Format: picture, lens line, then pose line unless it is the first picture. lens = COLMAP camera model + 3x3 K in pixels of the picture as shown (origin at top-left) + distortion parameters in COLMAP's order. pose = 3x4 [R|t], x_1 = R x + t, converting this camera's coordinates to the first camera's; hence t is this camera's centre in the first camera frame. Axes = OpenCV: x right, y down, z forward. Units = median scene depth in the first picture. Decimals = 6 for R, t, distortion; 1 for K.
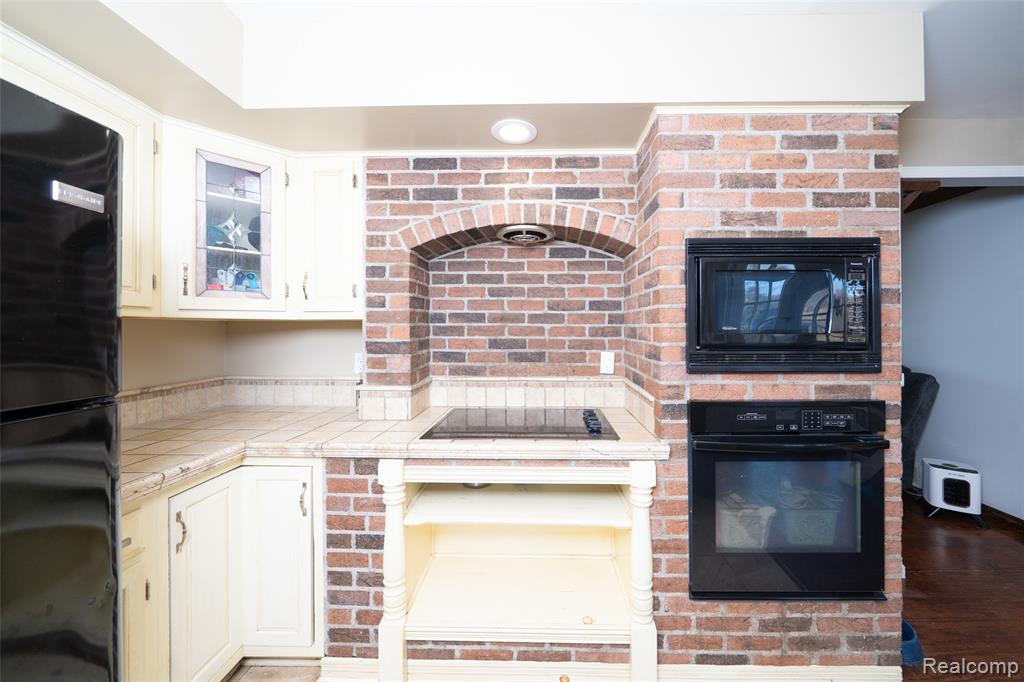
lens RADIAL K [[364.0, 0, 543.0], [0, 364.0, 327.9], [0, 0, 1]] dist [-0.001554, -0.000065]
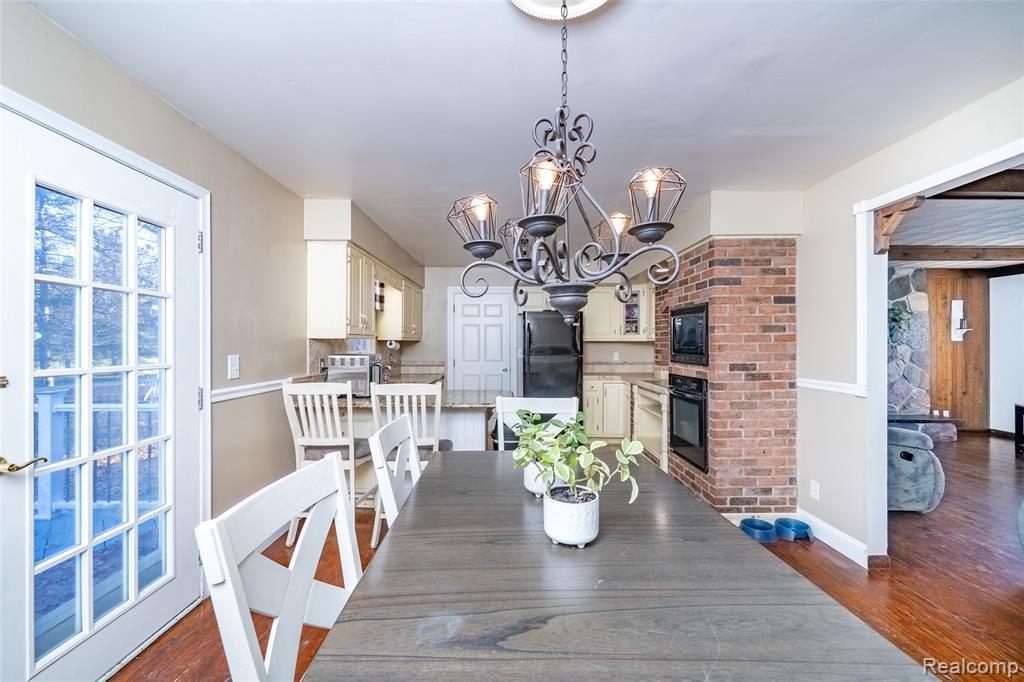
lens RADIAL K [[410.6, 0, 512.0], [0, 410.6, 341.0], [0, 0, 1]] dist [-0.000594, -0.000191]
pose [[0.023277, -0.004408, -0.999719, 3.223948], [0.002596, 0.999987, -0.004349, -0.014959], [0.999726, -0.002494, 0.023288, -0.177252]]
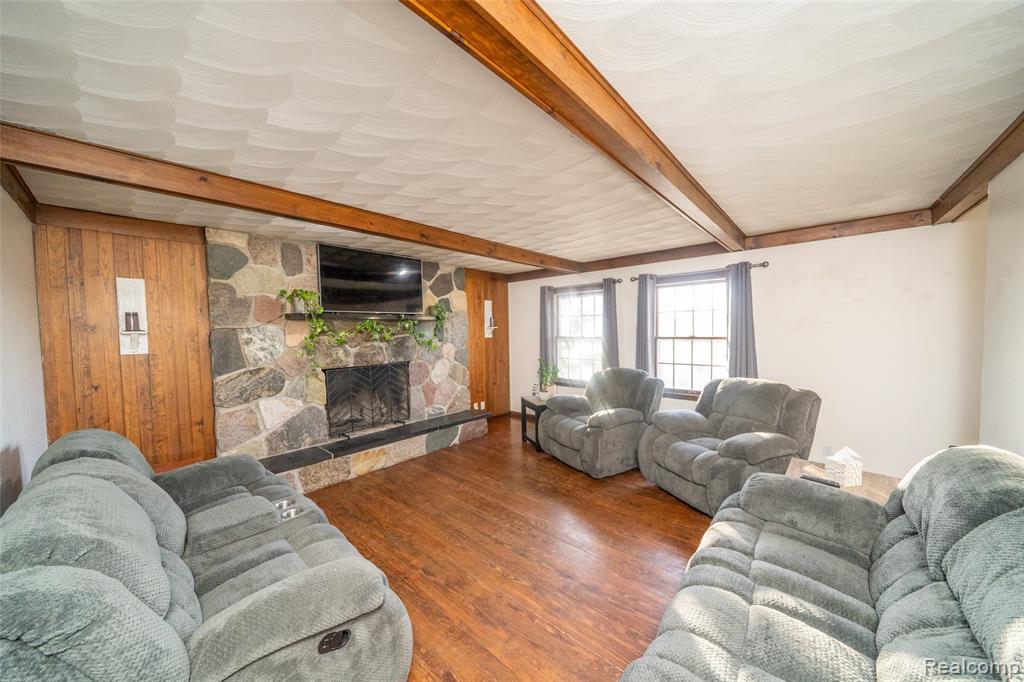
lens RADIAL K [[350.1, 0, 512.0], [0, 350.1, 341.0], [0, 0, 1]] dist [-0.001231, -0.000300]
pose [[0.754880, 0.008594, -0.655806, 1.795748], [0.022426, 0.998991, 0.038906, -0.141342], [0.655479, -0.044076, 0.753926, 1.846157]]
